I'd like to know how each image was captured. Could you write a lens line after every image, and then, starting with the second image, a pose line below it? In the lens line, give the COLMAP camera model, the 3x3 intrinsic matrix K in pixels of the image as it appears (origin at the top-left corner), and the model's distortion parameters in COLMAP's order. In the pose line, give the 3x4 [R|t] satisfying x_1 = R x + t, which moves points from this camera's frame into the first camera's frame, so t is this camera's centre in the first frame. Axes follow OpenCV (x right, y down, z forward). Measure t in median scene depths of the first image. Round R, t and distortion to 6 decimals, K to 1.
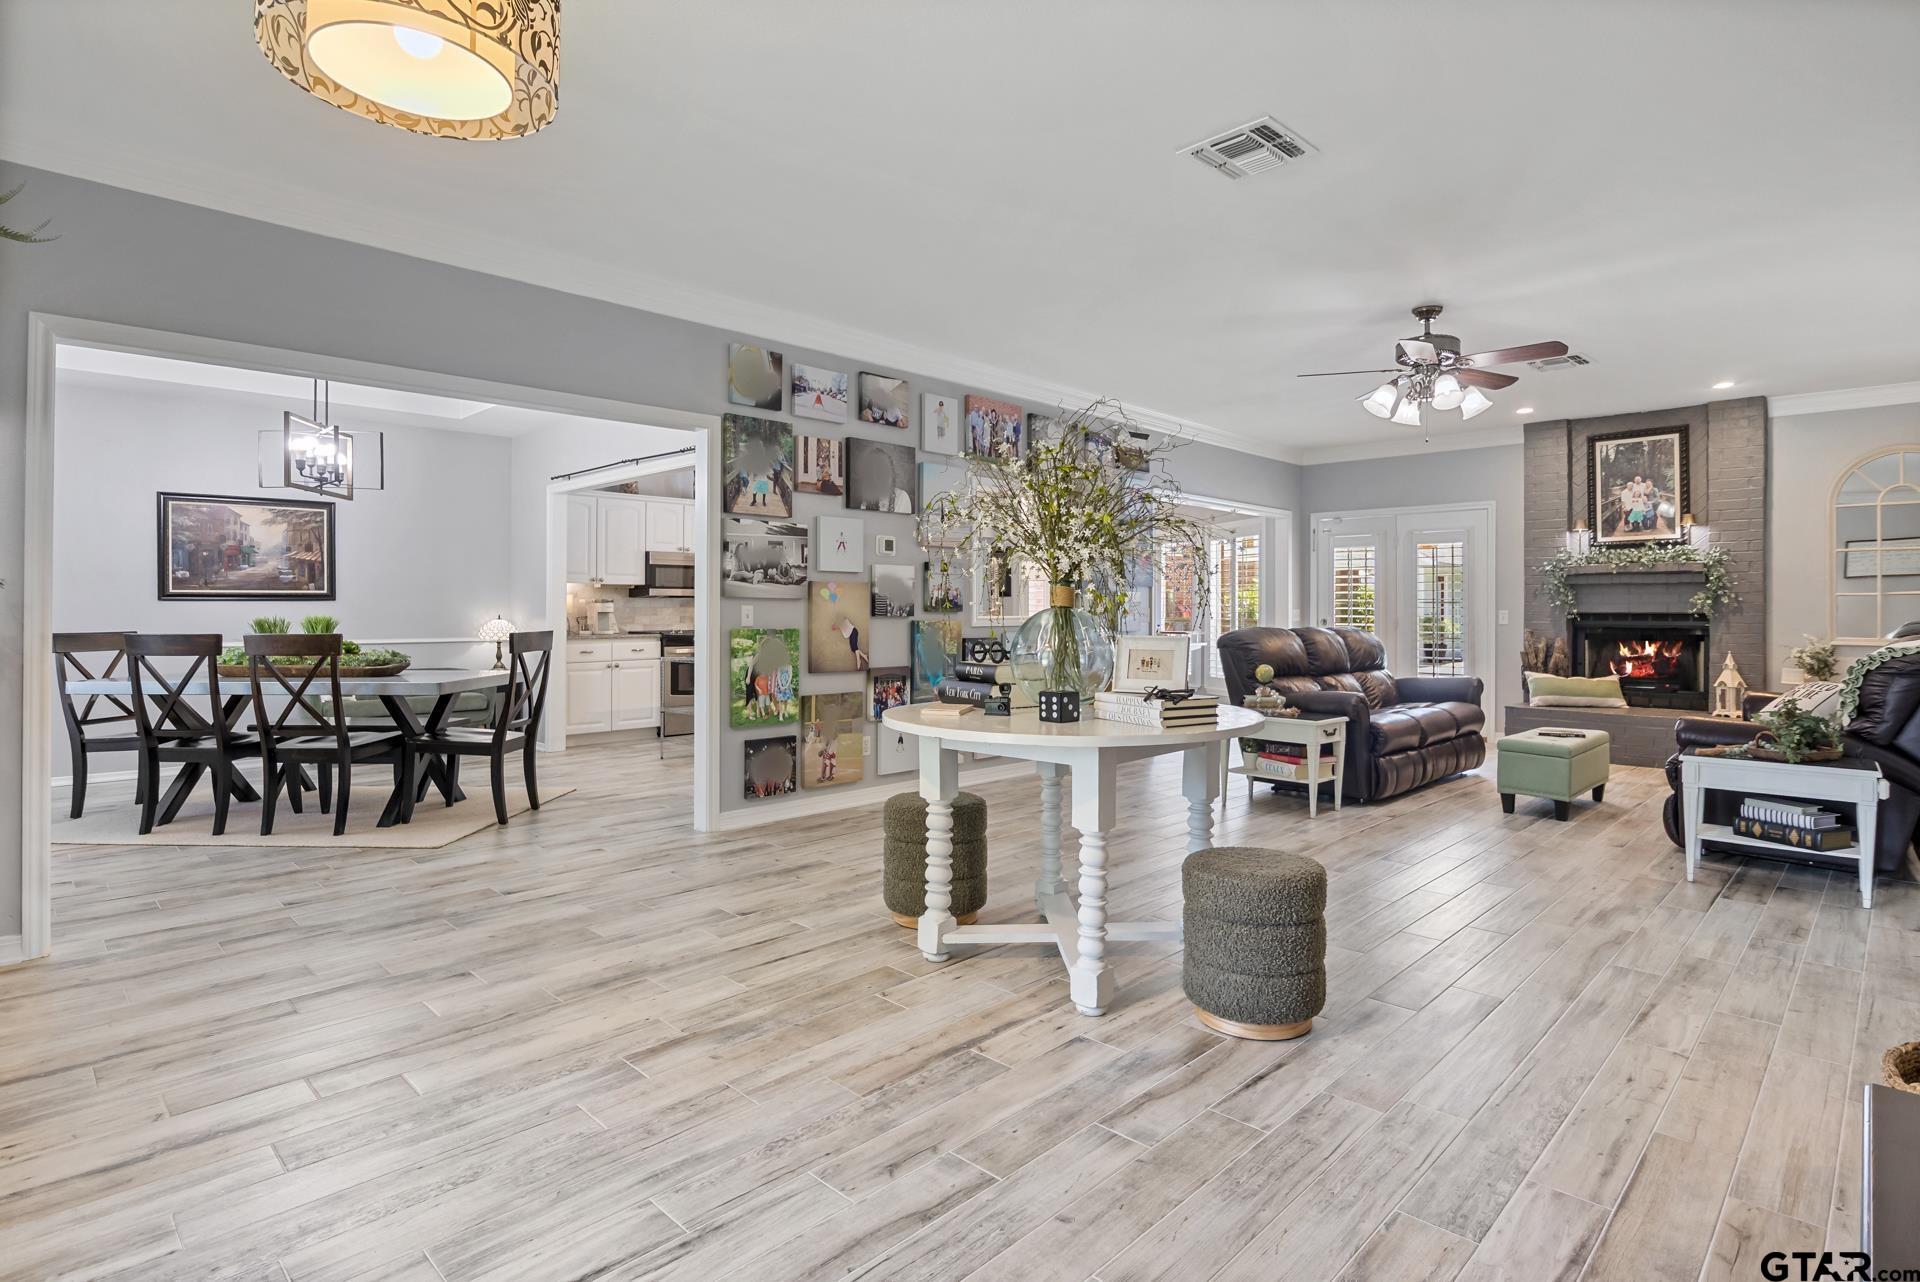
lens RADIAL K [[964.1, 0, 957.9], [0, 964.1, 600.8], [0, 0, 1]] dist [-0.010289, 0.003390]
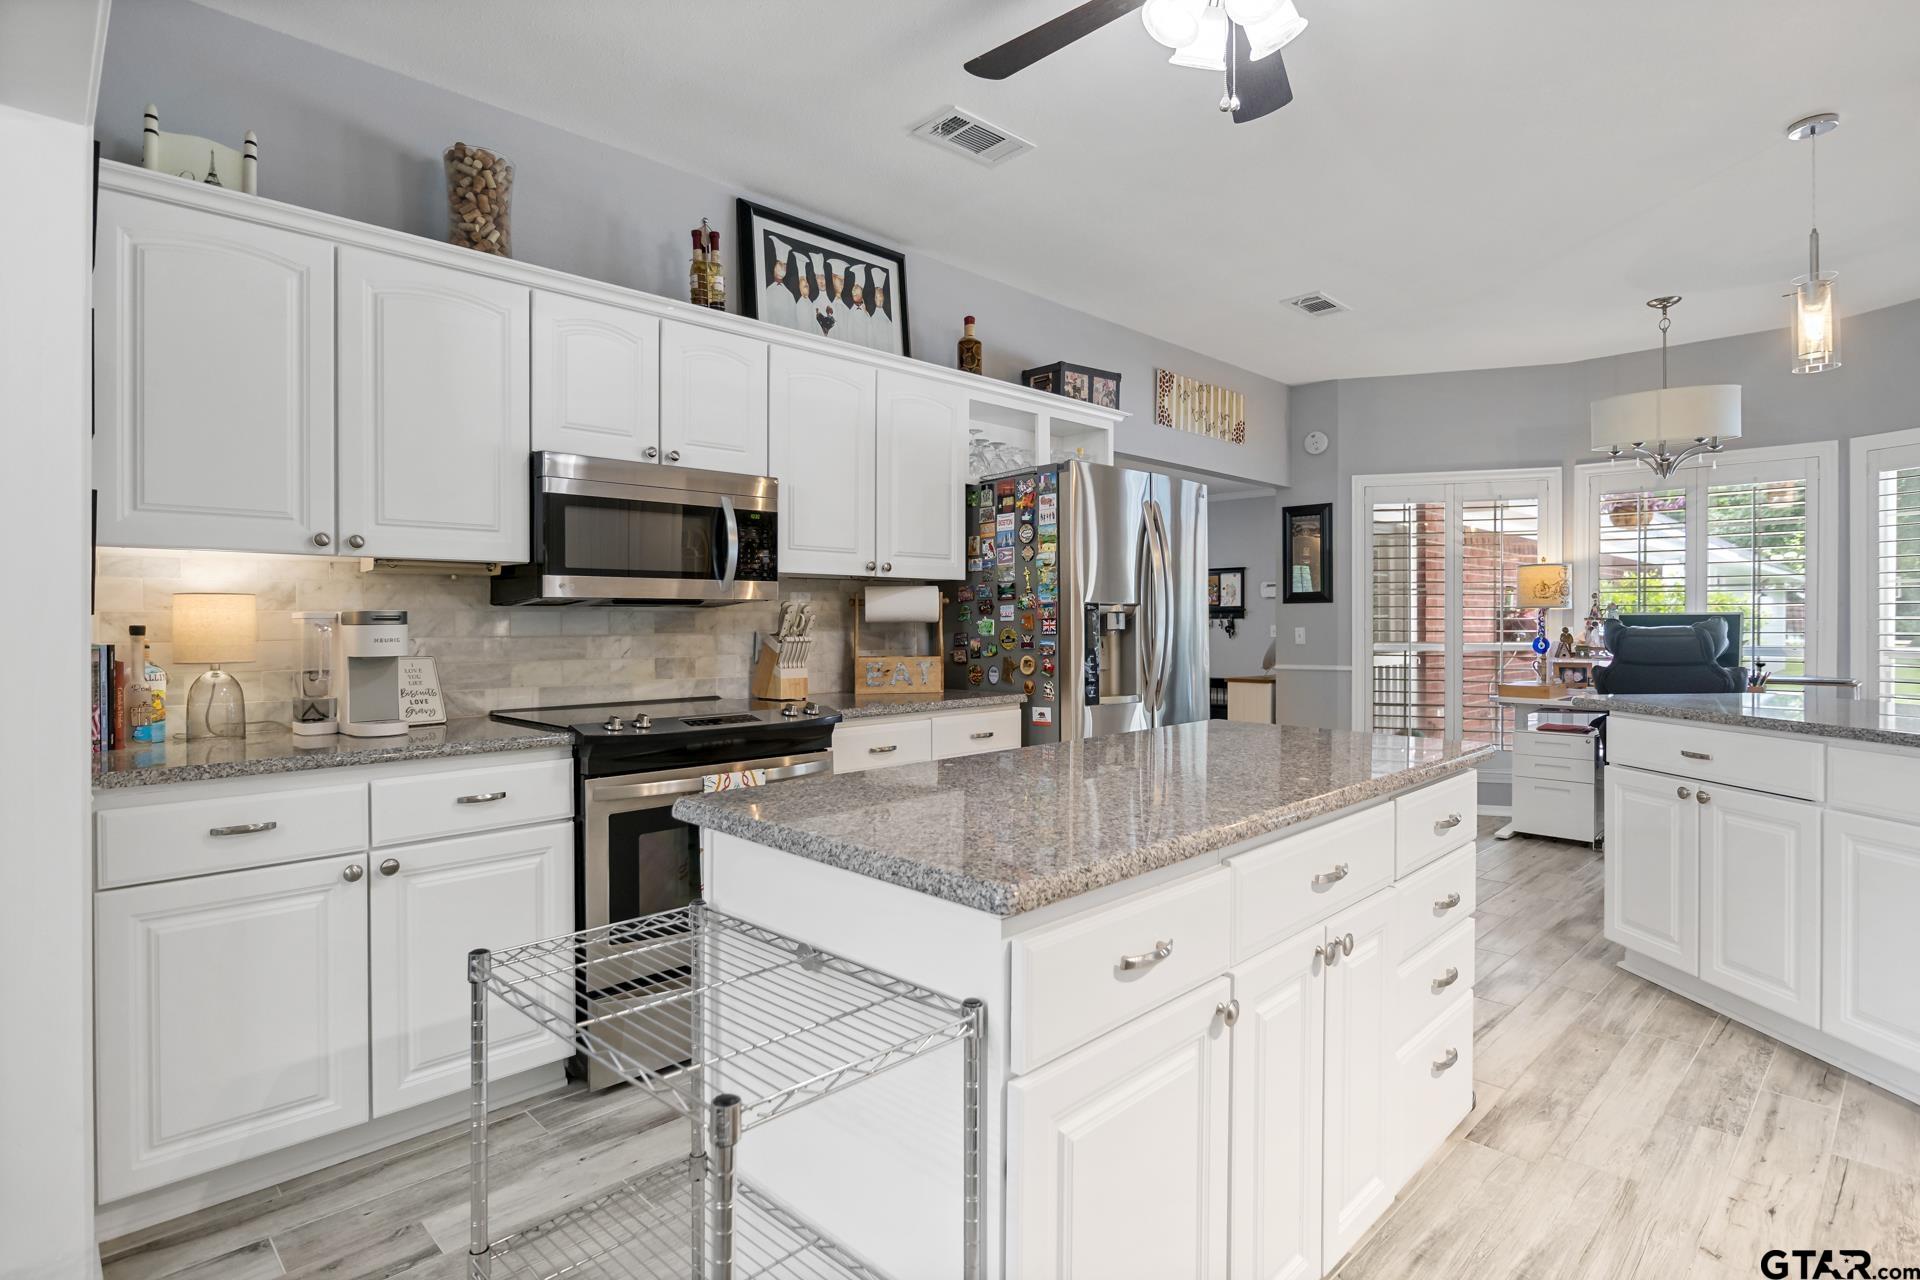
lens RADIAL K [[964.1, 0, 970.7], [0, 964.1, 624.6], [0, 0, 1]] dist [-0.010289, 0.003390]
pose [[0.999946, -0.006755, -0.007953, -0.305017], [0.006849, 0.999907, 0.011826, 0.000343], [0.007872, -0.011879, 0.999898, 1.157309]]
